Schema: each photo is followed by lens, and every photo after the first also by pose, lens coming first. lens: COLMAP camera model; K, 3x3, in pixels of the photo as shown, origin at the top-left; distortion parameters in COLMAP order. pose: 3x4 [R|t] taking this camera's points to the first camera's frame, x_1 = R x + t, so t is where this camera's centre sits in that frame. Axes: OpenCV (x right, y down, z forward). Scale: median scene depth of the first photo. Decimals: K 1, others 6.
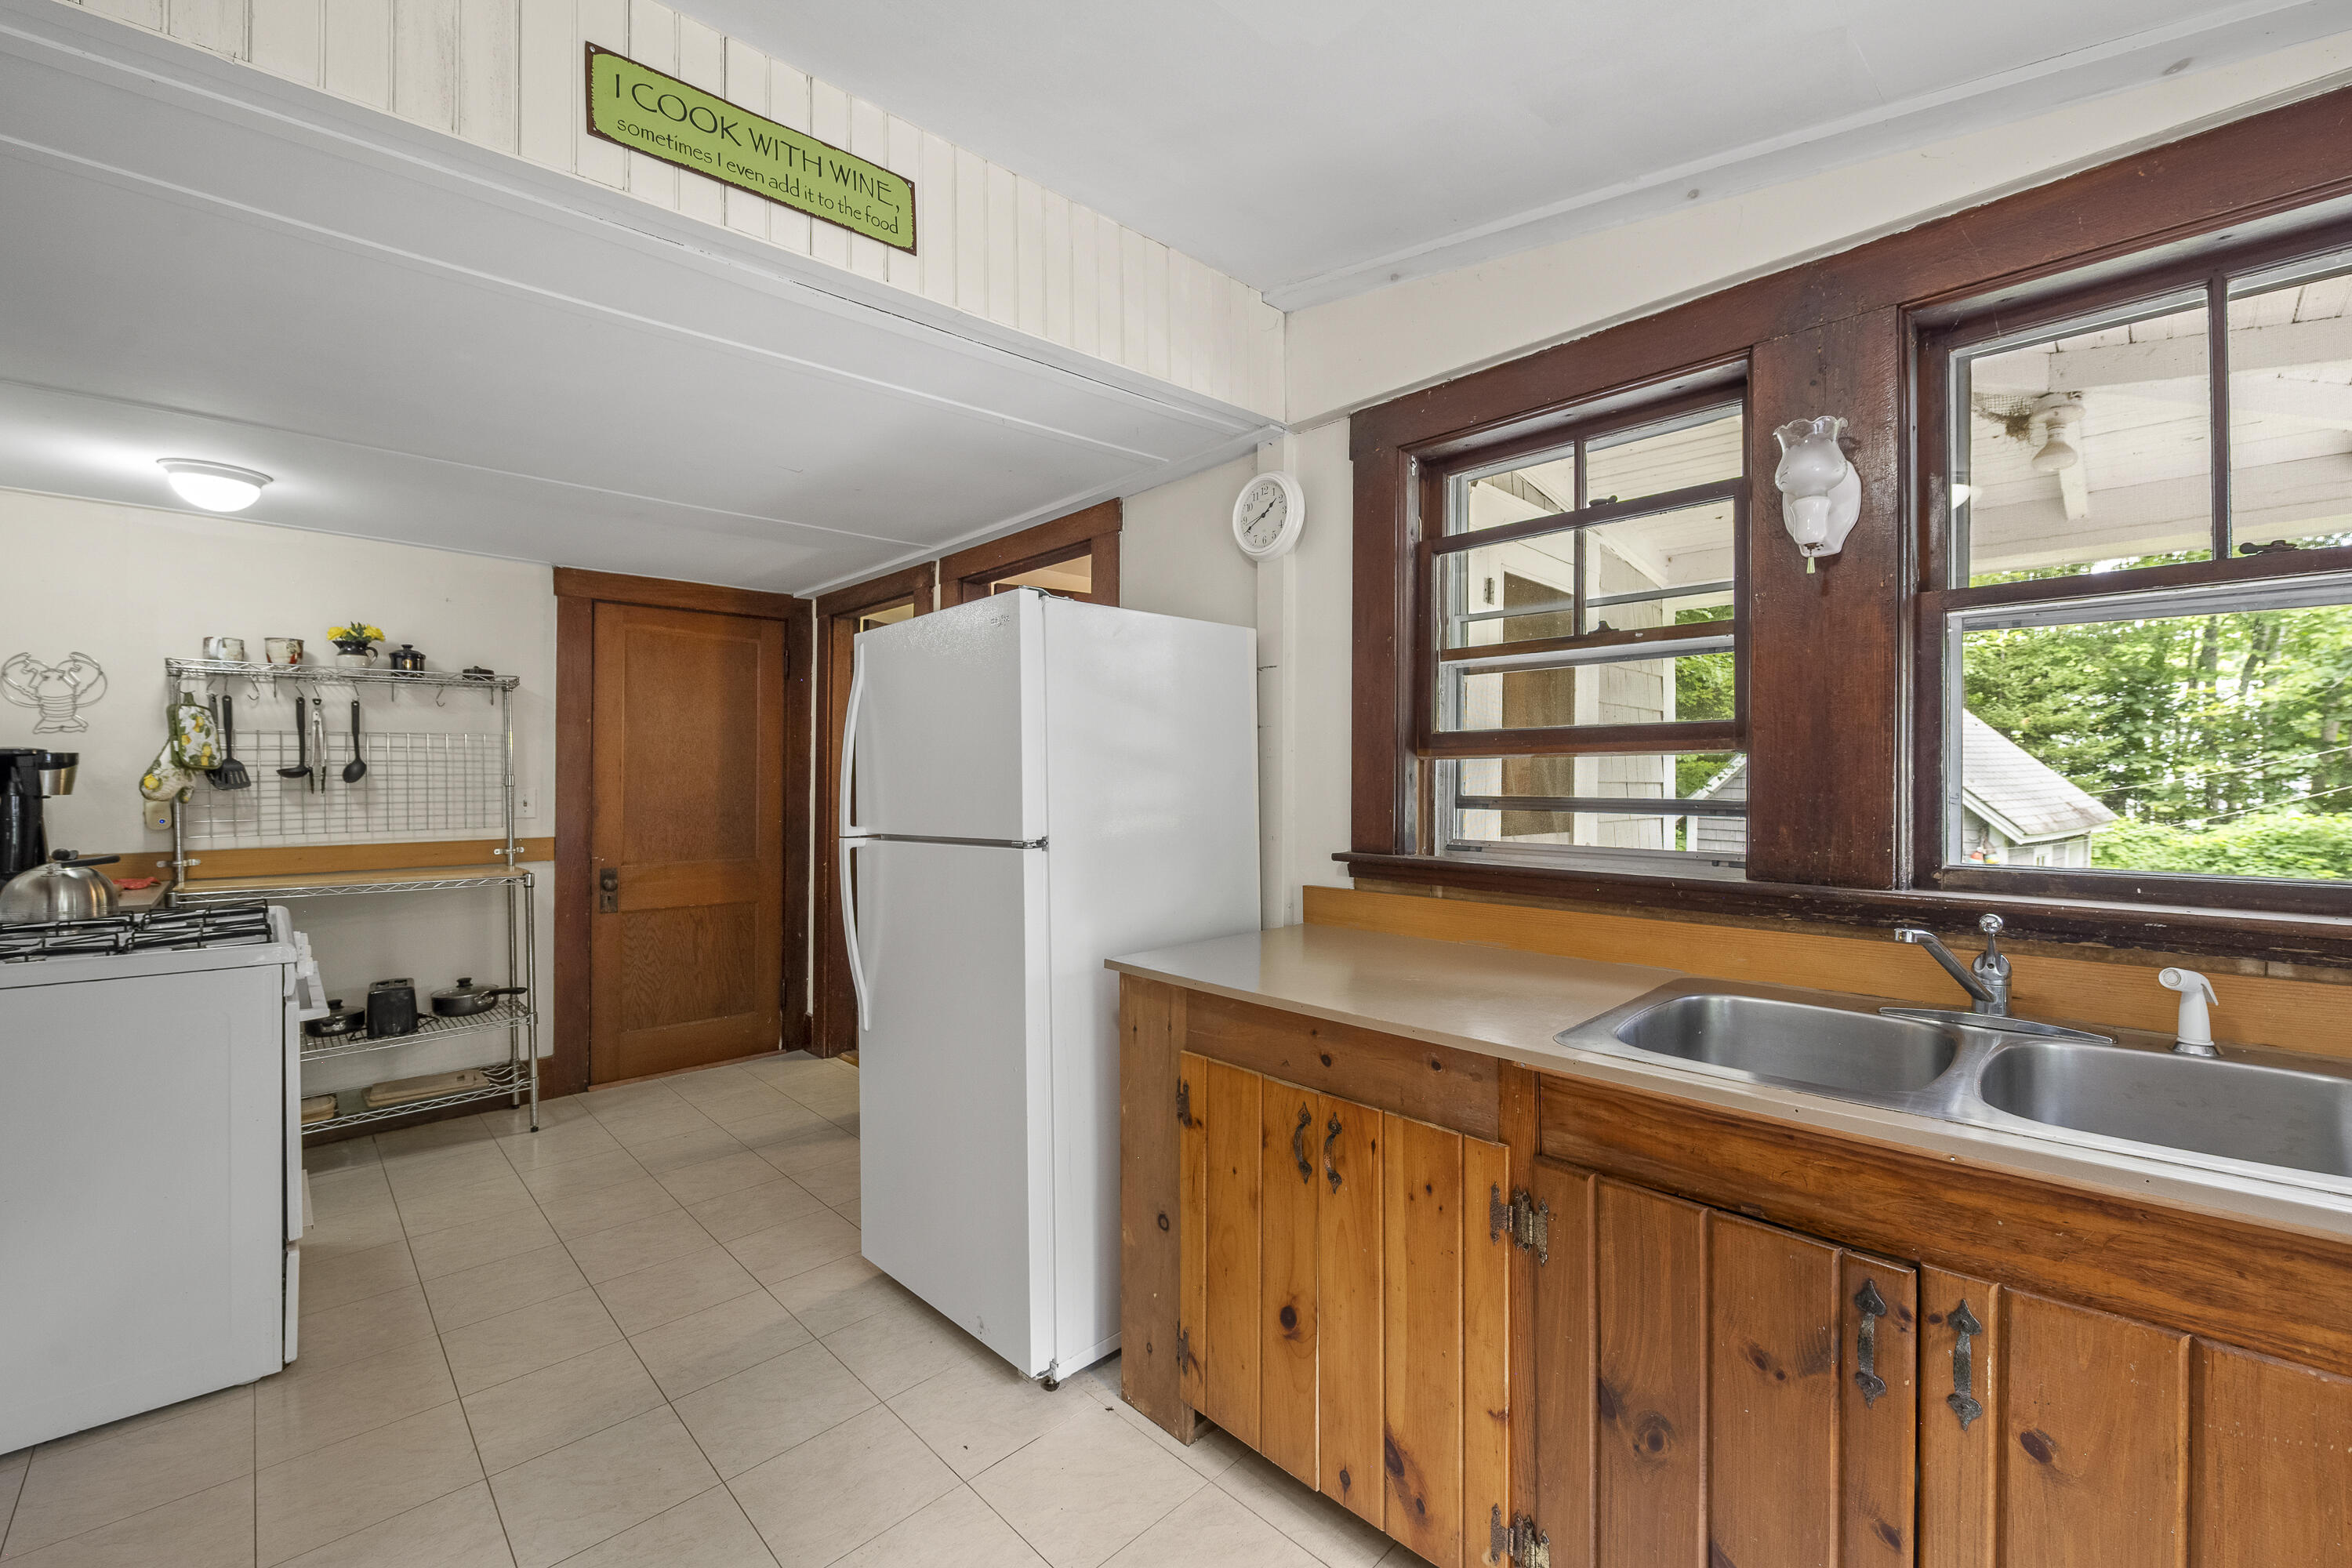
lens RADIAL K [[966.2, 0, 1183.4], [0, 966.2, 781.4], [0, 0, 1]] dist [0.004120, -0.002378]
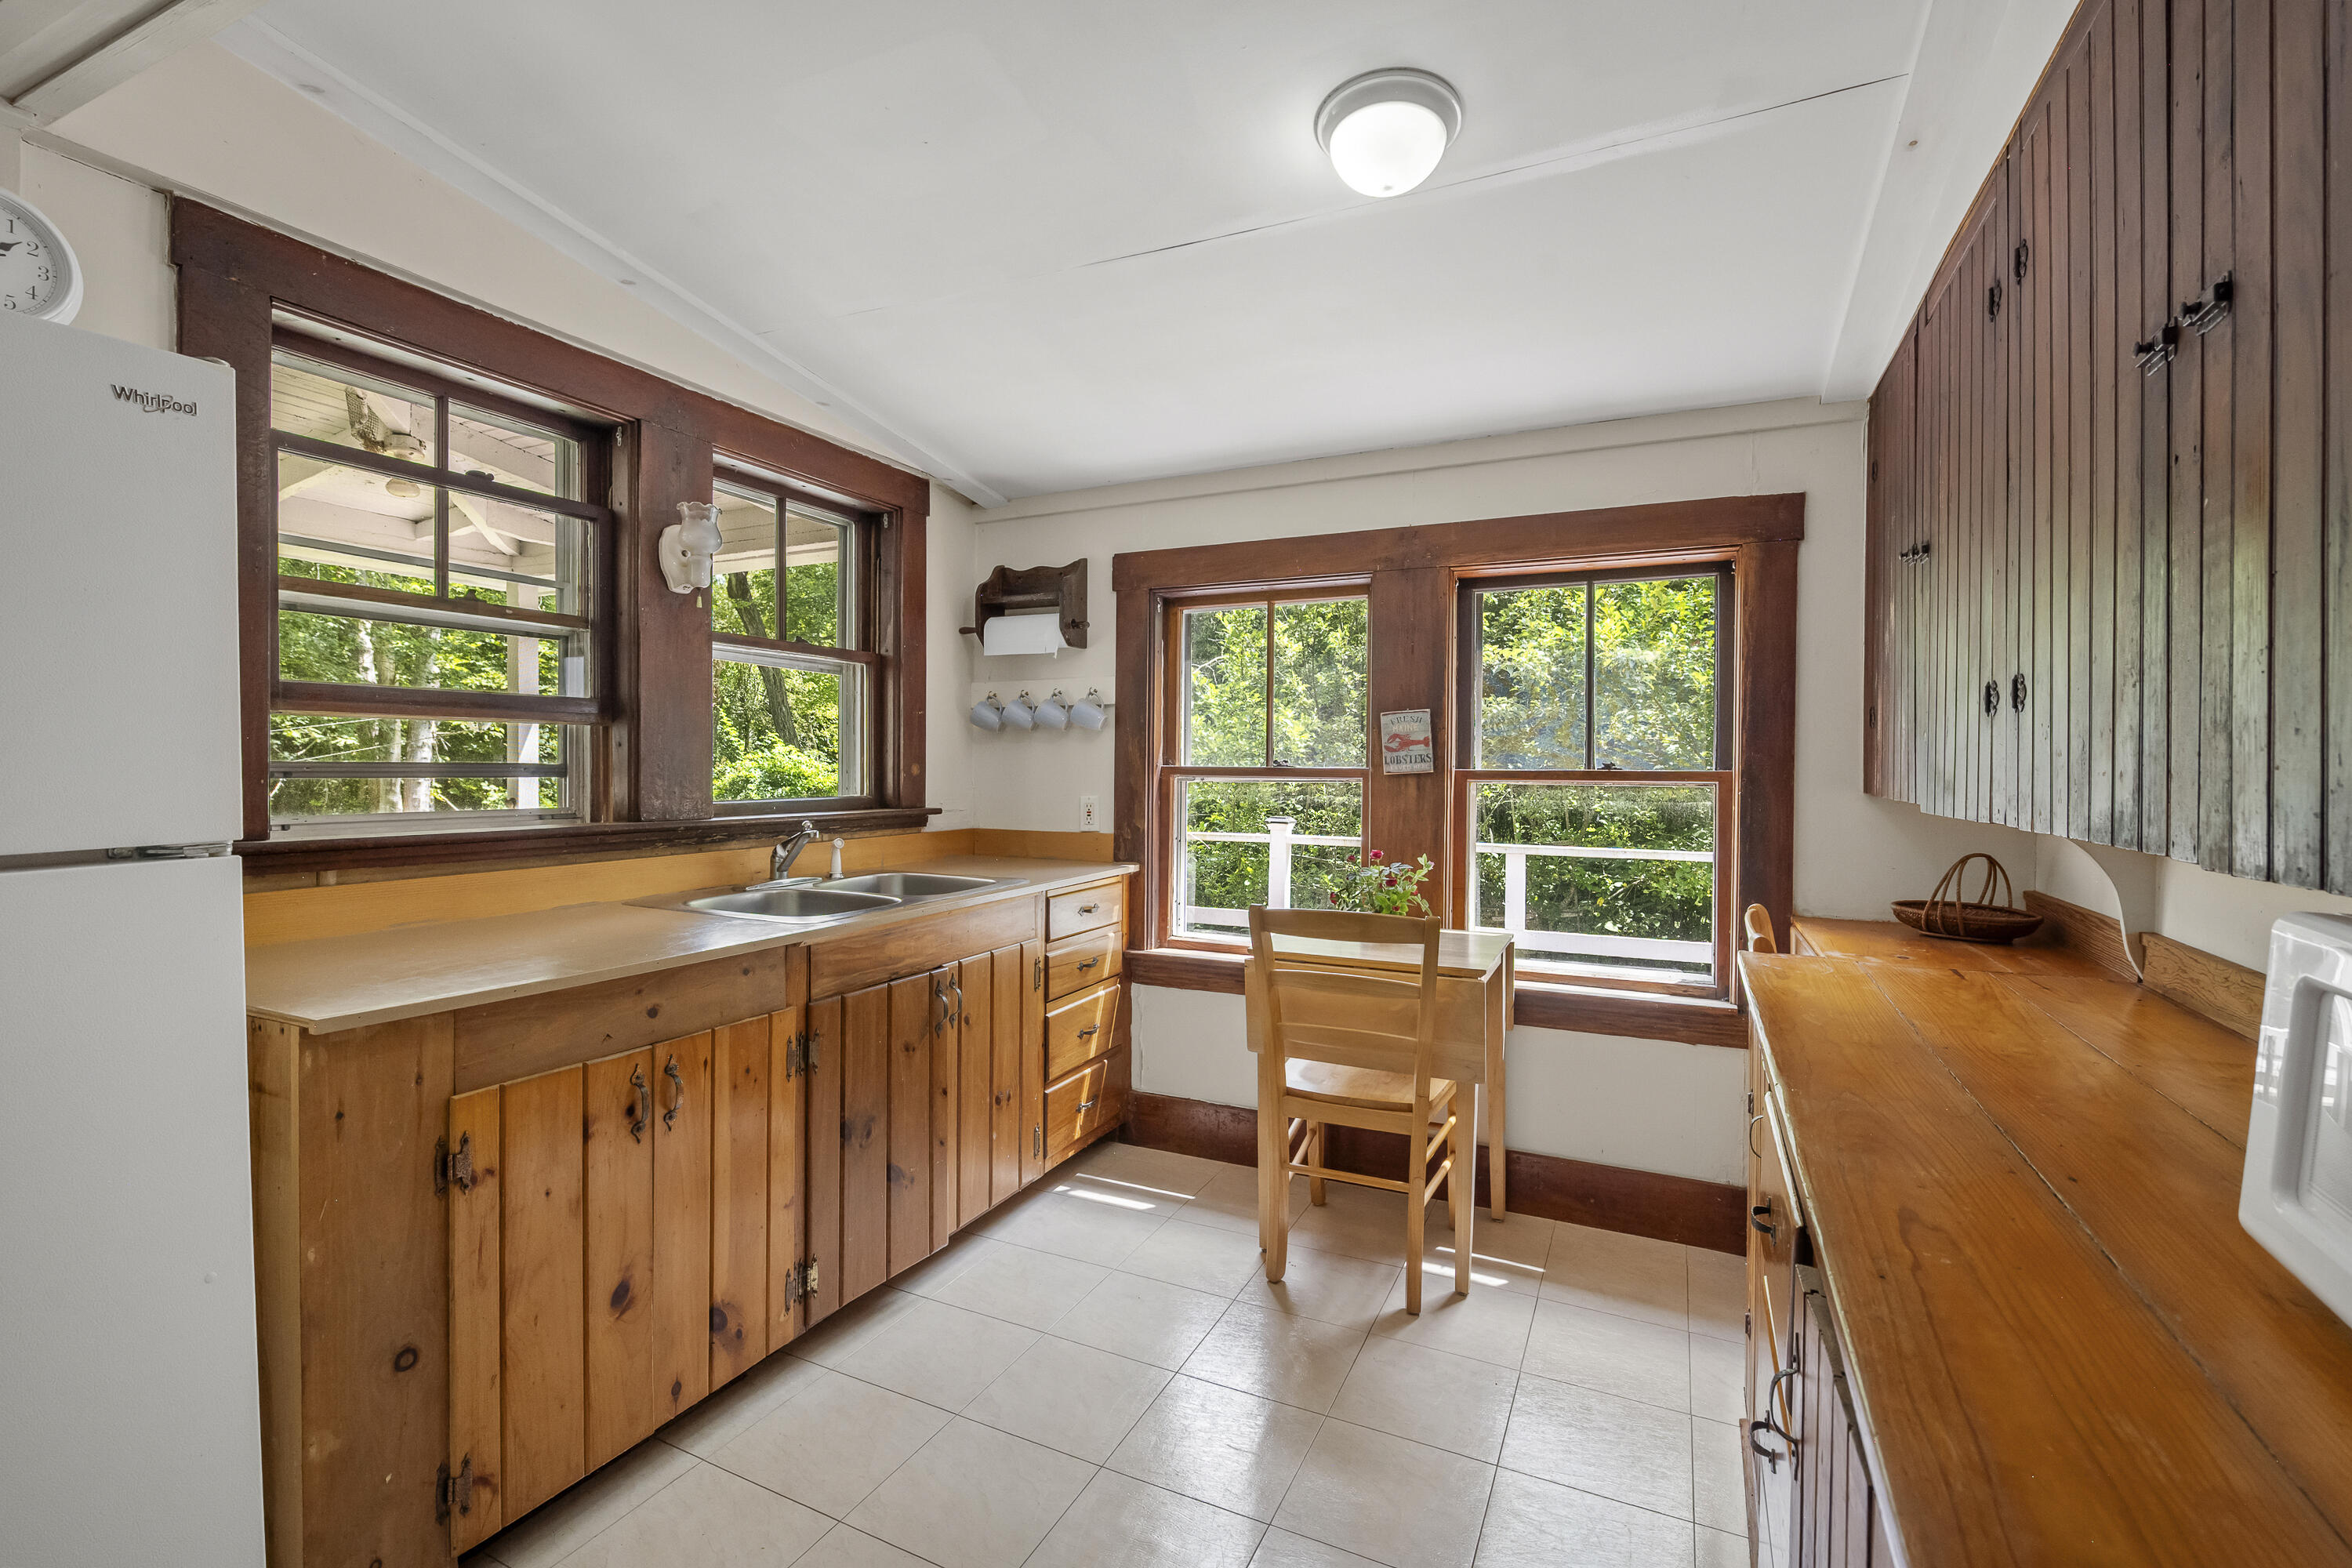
lens RADIAL K [[1072.4, 0, 1176.1], [0, 1072.4, 767.4], [0, 0, 1]] dist [0.002897, 0.000273]
pose [[-0.347845, -0.006140, 0.937532, -0.602345], [-0.004057, 0.999979, 0.005044, 0.009866], [-0.937543, -0.002049, -0.347863, 0.470734]]
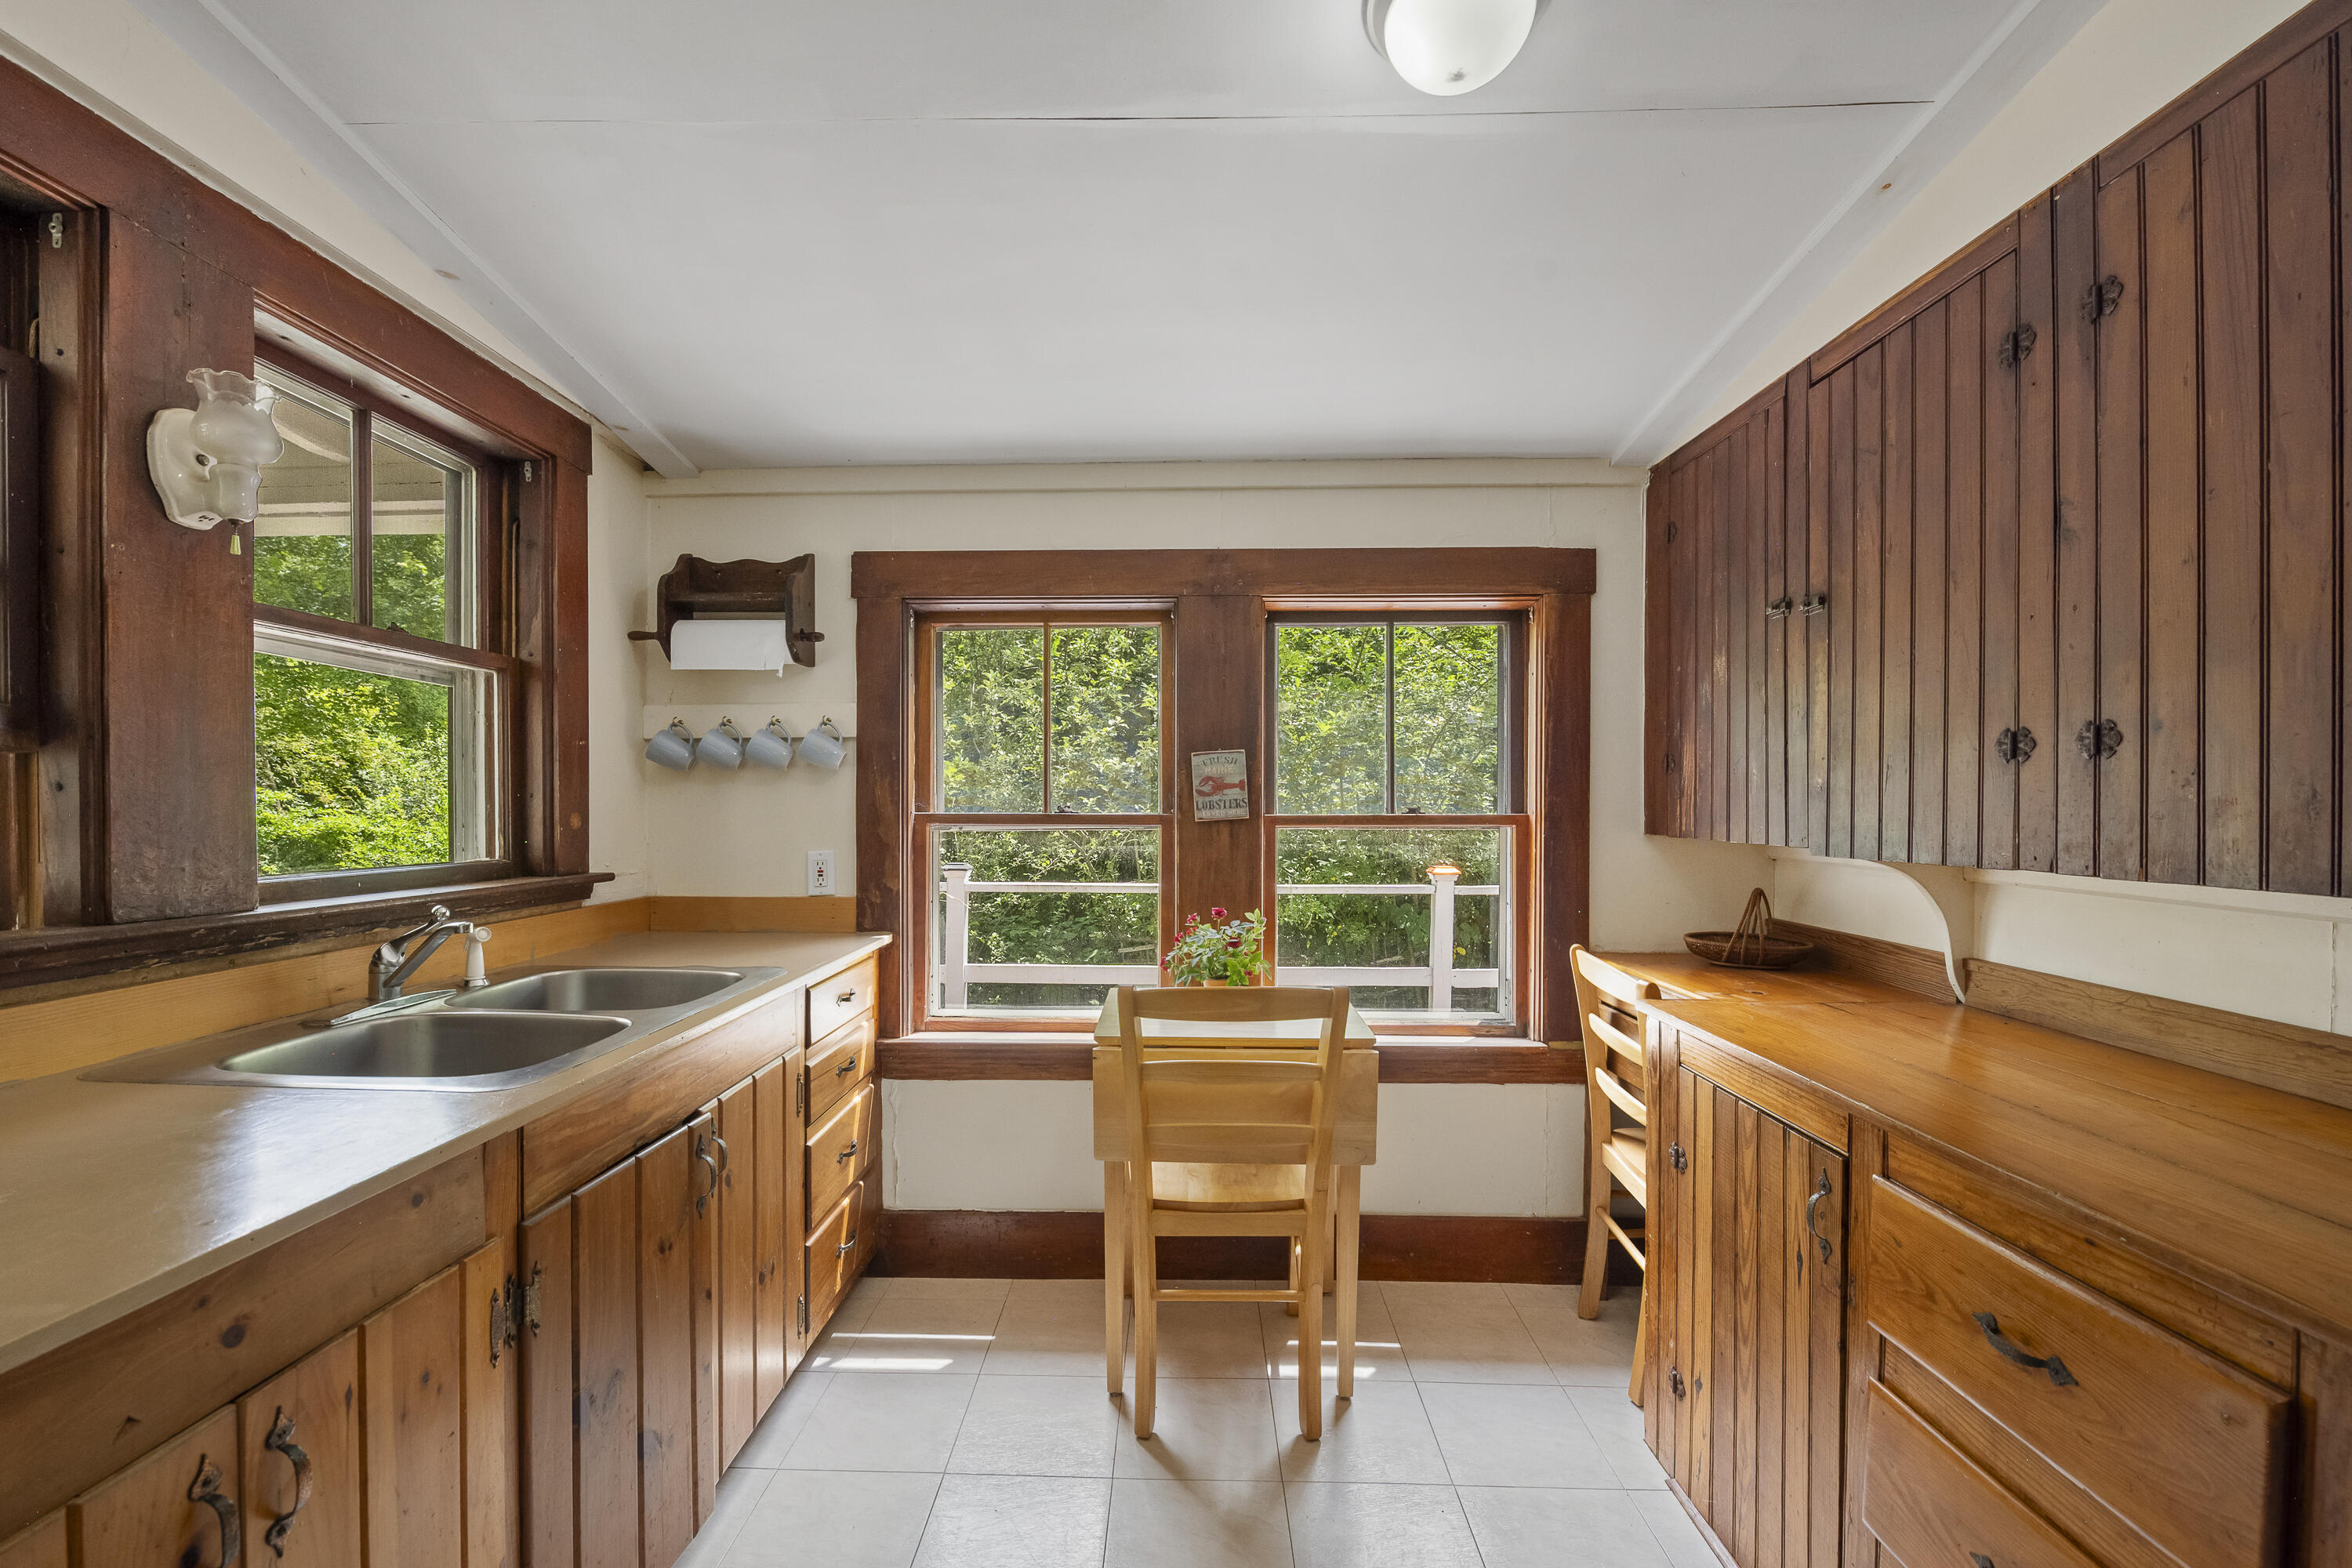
lens RADIAL K [[996.1, 0, 1178.3], [0, 996.1, 808.7], [0, 0, 1]] dist [-0.006284, -0.001530]
pose [[-0.704252, -0.003917, 0.709939, -0.305426], [0.000937, 0.999979, 0.006446, 0.004976], [-0.709949, 0.005204, -0.704234, 0.543801]]
